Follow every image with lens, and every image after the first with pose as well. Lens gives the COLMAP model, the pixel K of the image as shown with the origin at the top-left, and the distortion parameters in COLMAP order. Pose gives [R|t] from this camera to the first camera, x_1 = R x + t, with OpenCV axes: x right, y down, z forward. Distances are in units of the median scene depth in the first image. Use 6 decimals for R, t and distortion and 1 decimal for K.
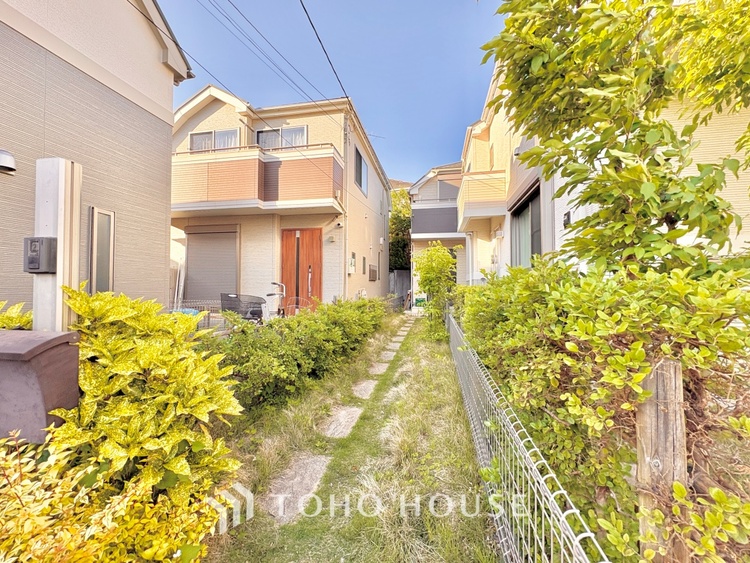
lens RADIAL K [[298.9, 0, 375.6], [0, 298.9, 280.5], [0, 0, 1]] dist [-0.000381, 0.000310]
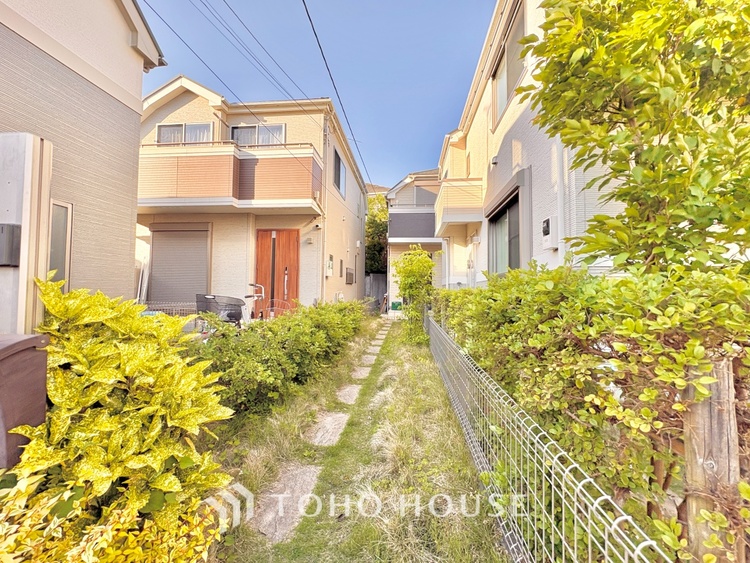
lens RADIAL K [[299.1, 0, 375.2], [0, 299.1, 280.2], [0, 0, 1]] dist [0.000713, 0.000597]
pose [[0.995992, 0.013325, 0.088440, -0.023406], [-0.012135, 0.999829, -0.013971, 0.002667], [-0.088611, 0.012842, 0.995983, 0.009104]]
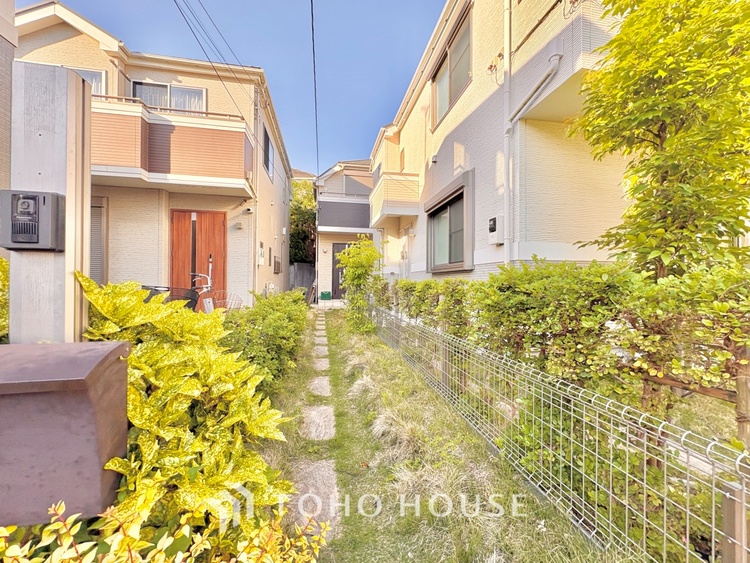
lens RADIAL K [[298.9, 0, 375.6], [0, 298.9, 280.5], [0, 0, 1]] dist [-0.000381, 0.000310]
pose [[0.931148, 0.007019, 0.364573, -0.123580], [-0.014747, 0.999722, 0.018418, 0.002864], [-0.364342, -0.022527, 0.930993, 0.030260]]
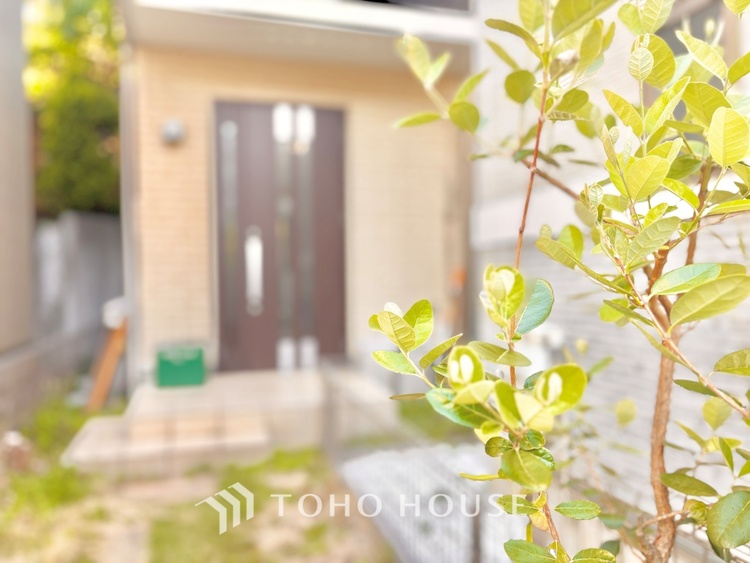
lens RADIAL K [[581.0, 0, 371.1], [0, 581.0, 277.1], [0, 0, 1]] dist [0.043033, 0.001065]
pose [[0.874616, -0.013539, 0.484627, 0.171765], [-0.000294, 0.999595, 0.028458, 0.016724], [-0.484816, -0.025032, 0.874258, 1.364666]]
